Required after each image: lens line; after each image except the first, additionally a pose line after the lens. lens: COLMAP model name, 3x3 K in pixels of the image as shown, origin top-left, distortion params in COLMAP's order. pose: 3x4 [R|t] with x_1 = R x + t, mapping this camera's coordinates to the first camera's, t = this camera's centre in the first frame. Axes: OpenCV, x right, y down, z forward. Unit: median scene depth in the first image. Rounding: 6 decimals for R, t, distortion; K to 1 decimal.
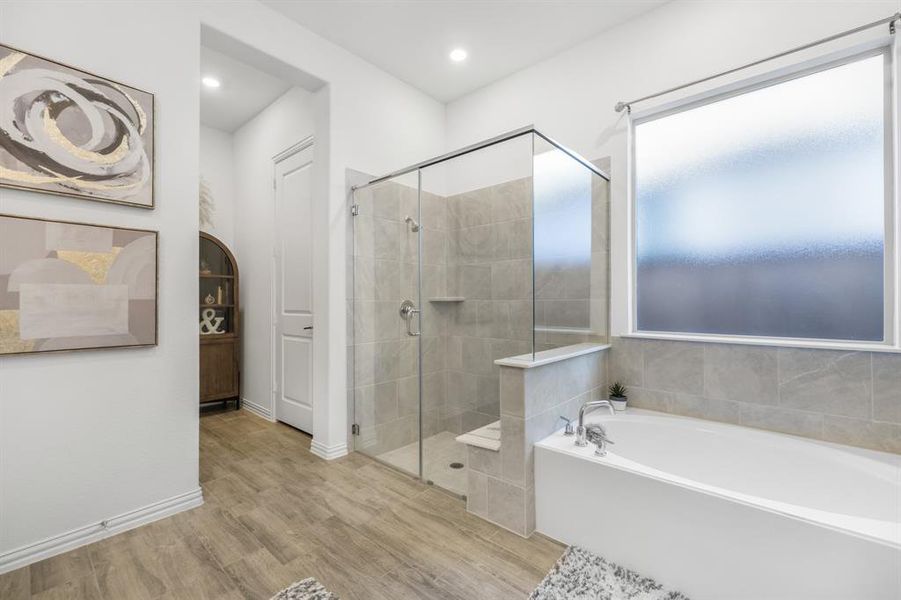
lens RADIAL K [[380.1, 0, 450.3], [0, 380.1, 298.5], [0, 0, 1]] dist [-0.000008, 0.000098]
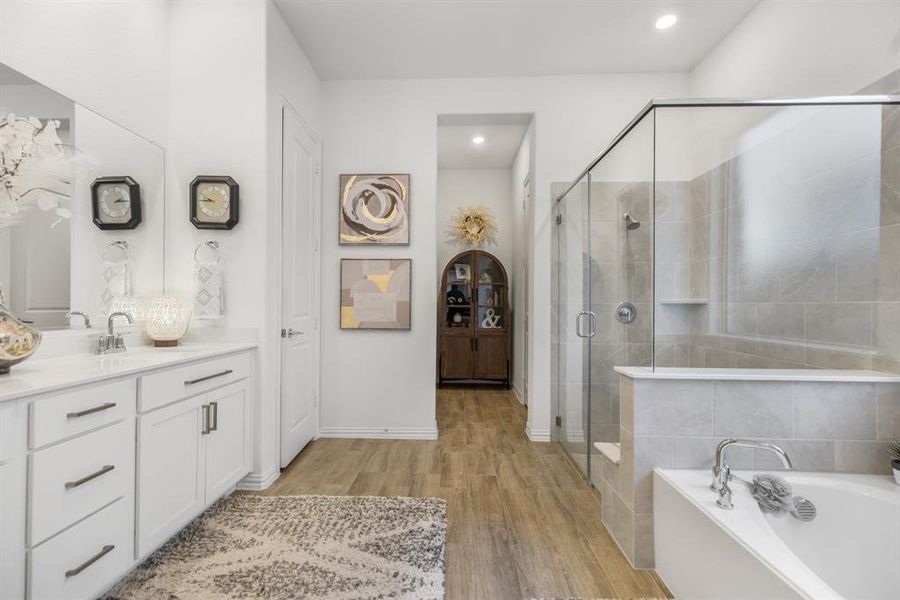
lens RADIAL K [[385.6, 0, 450.0], [0, 385.6, 300.0], [0, 0, 1]] dist [-0.001216, -0.000079]
pose [[0.643833, -0.002832, -0.765160, 0.594944], [0.000373, 0.999994, -0.003387, 0.002486], [0.765166, 0.001895, 0.643831, 0.081482]]
